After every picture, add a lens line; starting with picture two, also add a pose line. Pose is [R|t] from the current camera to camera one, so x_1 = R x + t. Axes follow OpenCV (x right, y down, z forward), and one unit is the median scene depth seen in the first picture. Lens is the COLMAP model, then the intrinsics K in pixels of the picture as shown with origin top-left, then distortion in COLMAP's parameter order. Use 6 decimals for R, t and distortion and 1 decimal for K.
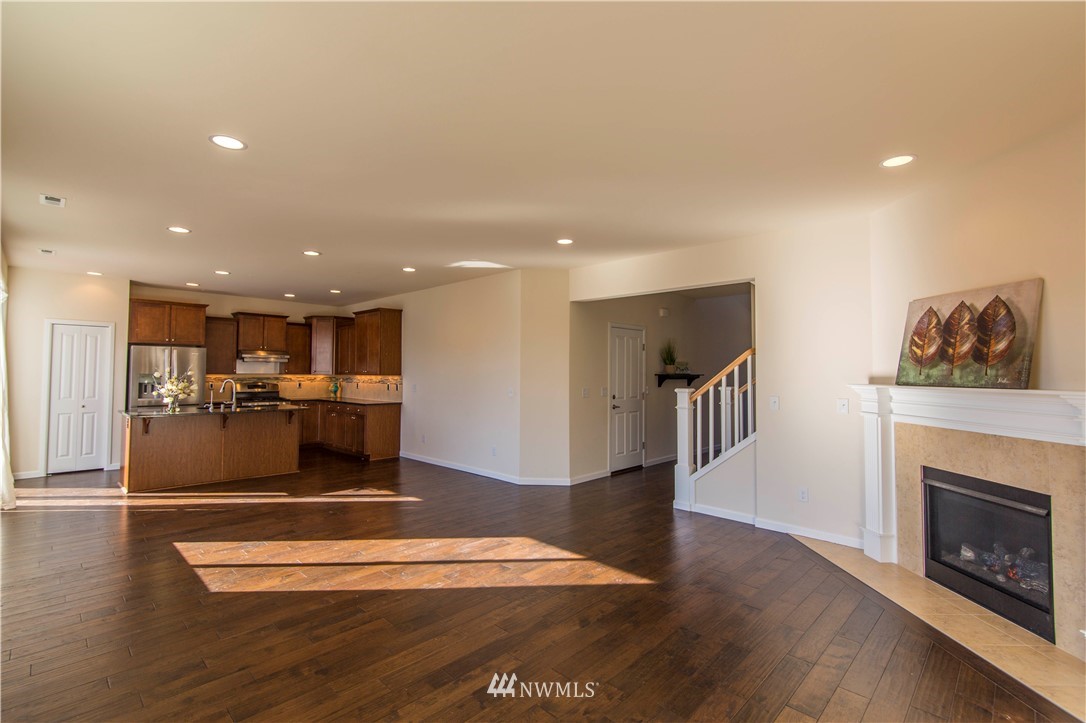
lens RADIAL K [[491.8, 0, 538.4], [0, 491.8, 357.4], [0, 0, 1]] dist [0.028278, -0.023198]
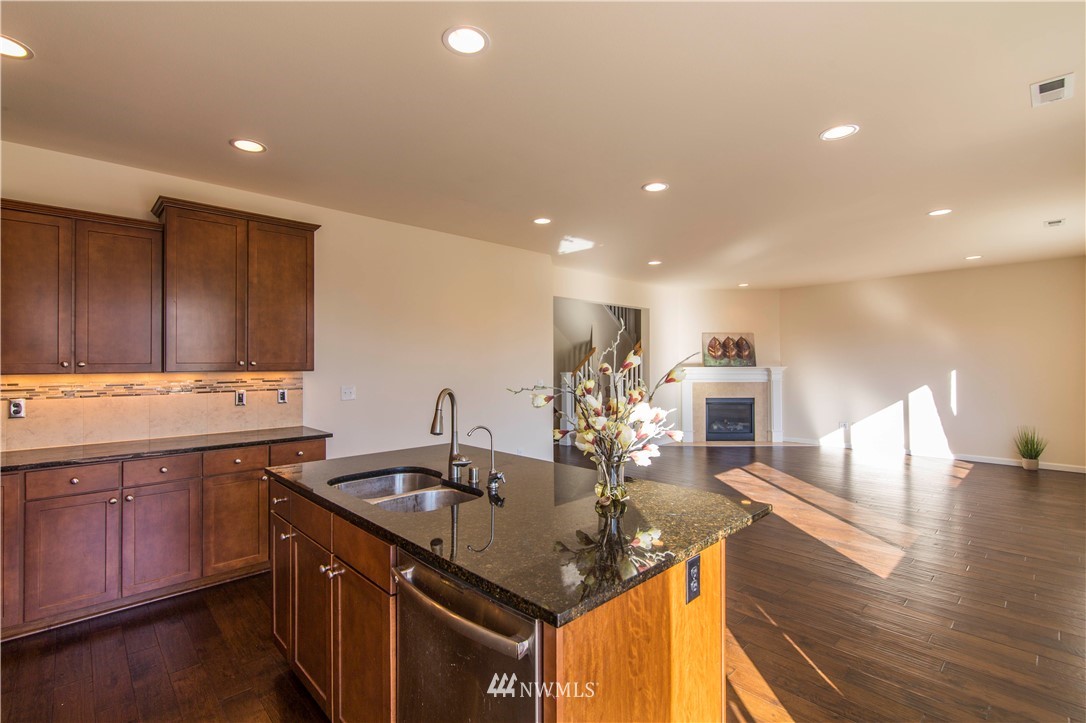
lens RADIAL K [[491.8, 0, 538.4], [0, 491.8, 357.4], [0, 0, 1]] dist [0.028278, -0.023198]
pose [[0.028389, 0.004501, 0.999587, -1.908630], [-0.029868, 0.999547, -0.003653, 0.046809], [-0.999151, -0.029752, 0.028510, 1.905711]]
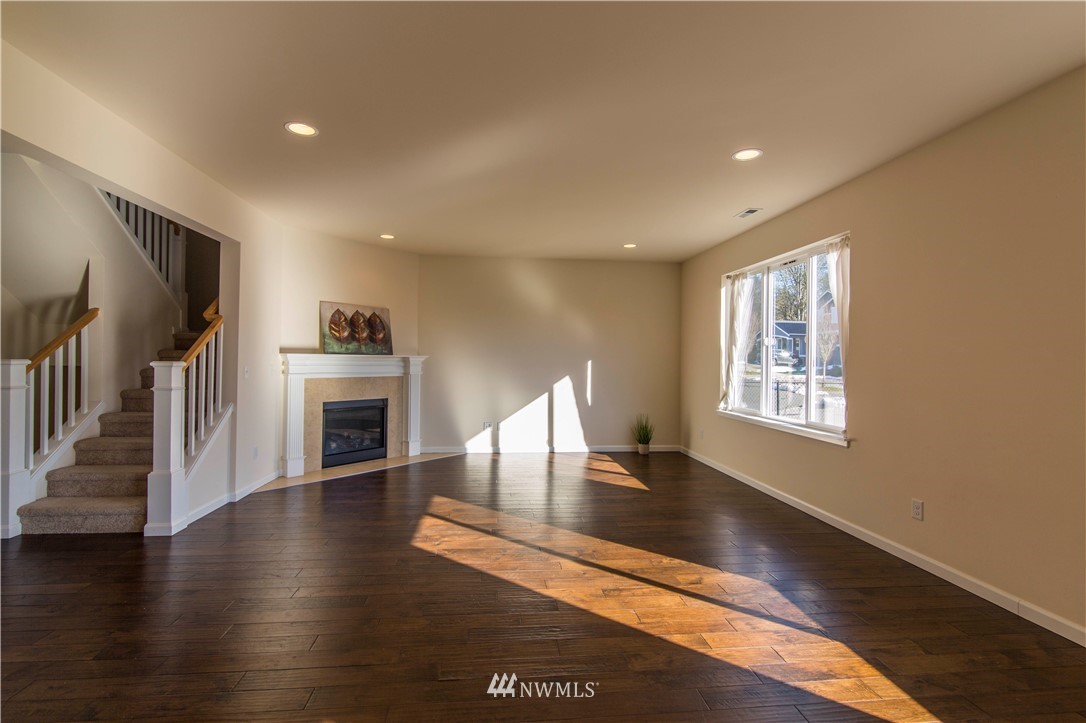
lens RADIAL K [[491.8, 0, 538.4], [0, 491.8, 357.4], [0, 0, 1]] dist [0.028278, -0.023198]
pose [[-0.772019, -0.012647, 0.635474, -0.871513], [-0.039032, 0.998858, -0.027541, 0.091288], [-0.634400, -0.046066, -0.771631, 1.929661]]
